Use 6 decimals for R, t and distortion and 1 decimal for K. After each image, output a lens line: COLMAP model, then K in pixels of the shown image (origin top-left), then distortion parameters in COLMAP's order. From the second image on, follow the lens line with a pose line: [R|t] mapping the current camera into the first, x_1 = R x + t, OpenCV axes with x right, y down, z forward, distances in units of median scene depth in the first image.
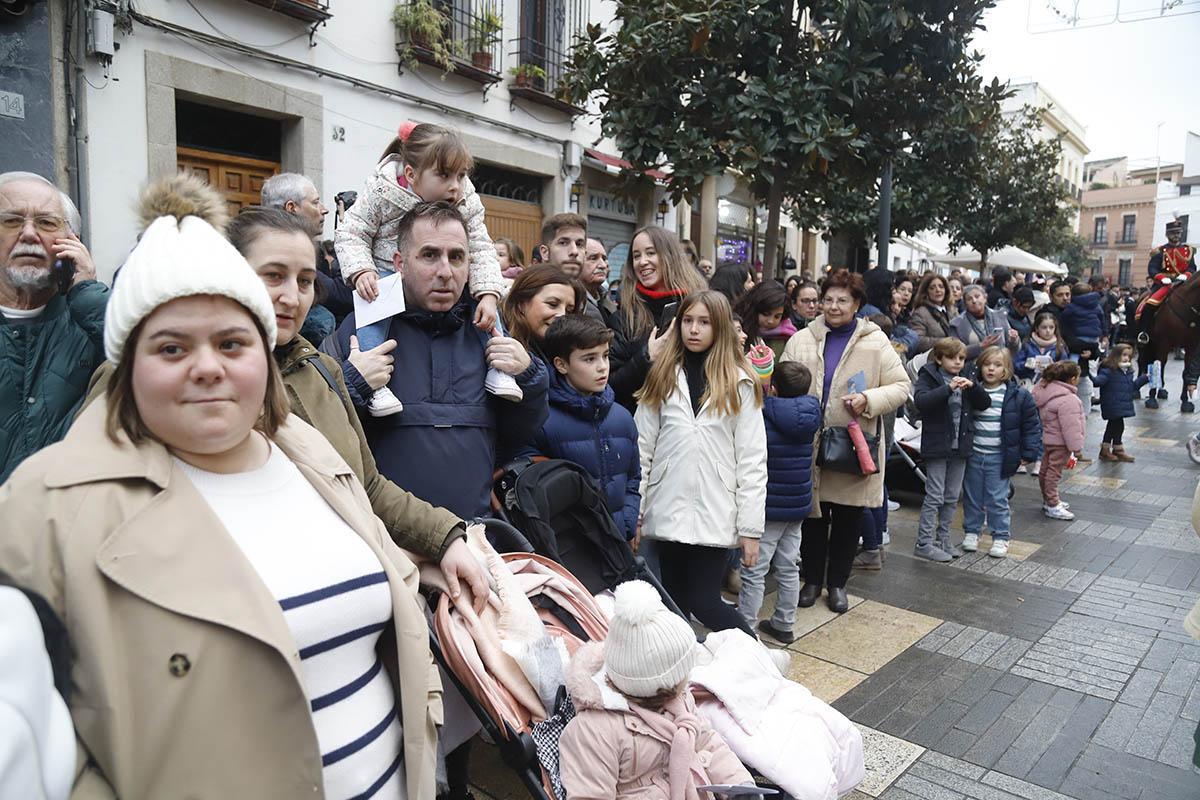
lens RADIAL K [[856.7, 0, 584.4], [0, 856.7, 428.6], [0, 0, 1]] dist [-0.102999, 0.071140]
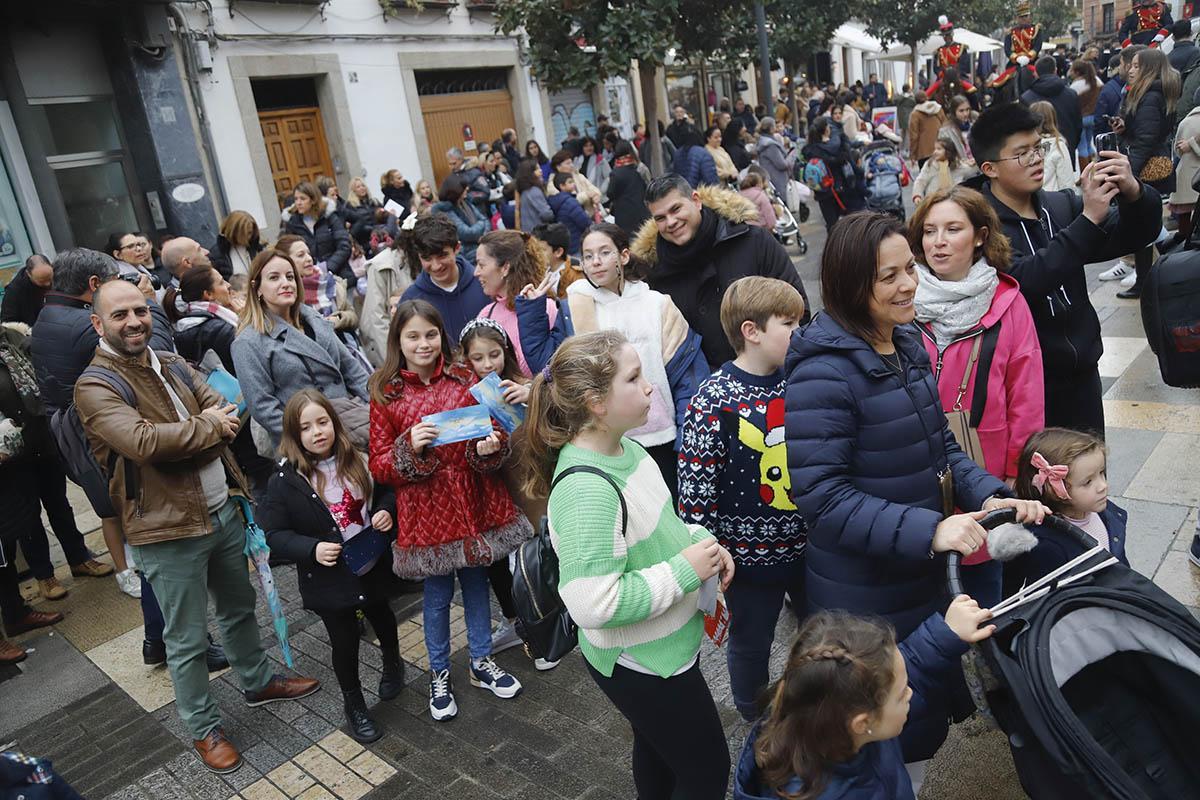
lens RADIAL K [[856.7, 0, 598.0], [0, 856.7, 402.3], [0, 0, 1]] dist [-0.102999, 0.071140]
pose [[0.985961, -0.160521, -0.045988, 0.099961], [0.165723, 0.974409, 0.151865, 0.042094], [0.020434, -0.157354, 0.987331, -0.513649]]
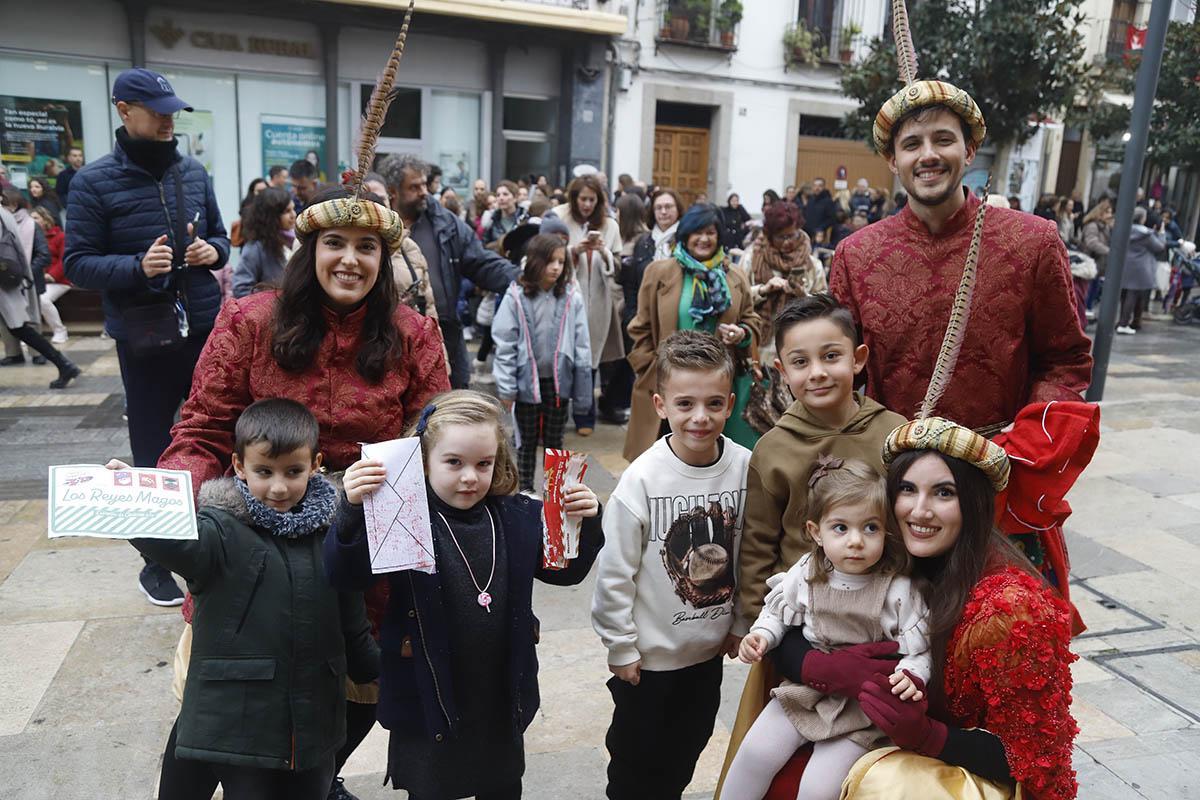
lens RADIAL K [[856.7, 0, 604.3], [0, 856.7, 397.7], [0, 0, 1]] dist [-0.102999, 0.071140]
pose [[0.839825, 0.128327, -0.527472, 0.523317], [-0.096388, 0.991469, 0.087746, 0.135706], [0.534232, -0.022849, 0.845029, -0.749222]]
